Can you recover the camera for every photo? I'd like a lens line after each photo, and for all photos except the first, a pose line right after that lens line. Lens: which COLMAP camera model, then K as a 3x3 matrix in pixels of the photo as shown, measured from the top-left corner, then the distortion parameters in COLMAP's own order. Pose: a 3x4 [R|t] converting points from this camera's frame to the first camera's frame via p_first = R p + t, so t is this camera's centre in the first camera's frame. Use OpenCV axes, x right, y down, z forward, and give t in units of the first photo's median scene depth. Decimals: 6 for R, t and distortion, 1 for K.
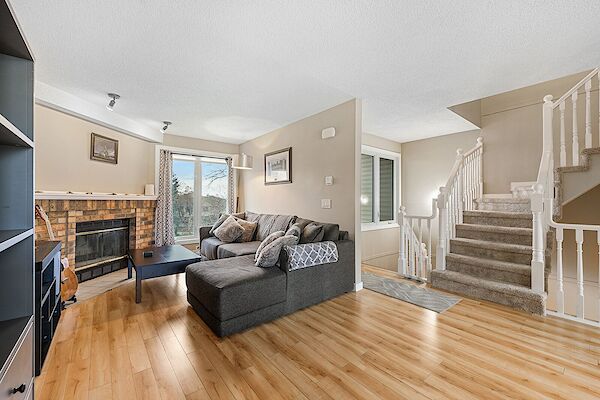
lens RADIAL K [[236.2, 0, 300.3], [0, 236.2, 199.5], [0, 0, 1]] dist [-0.002680, -0.000098]
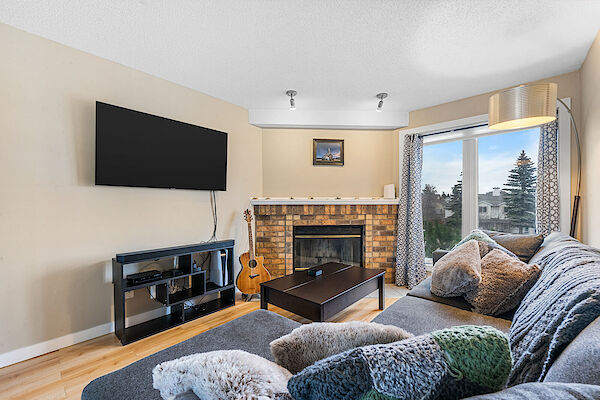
lens RADIAL K [[236.2, 0, 300.2], [0, 236.2, 206.3], [0, 0, 1]] dist [-0.002680, -0.000098]
pose [[0.154063, -0.001119, -0.988060, 0.108588], [0.010009, 0.999950, 0.000428, 0.006311], [0.988010, -0.009956, 0.154067, 0.706804]]
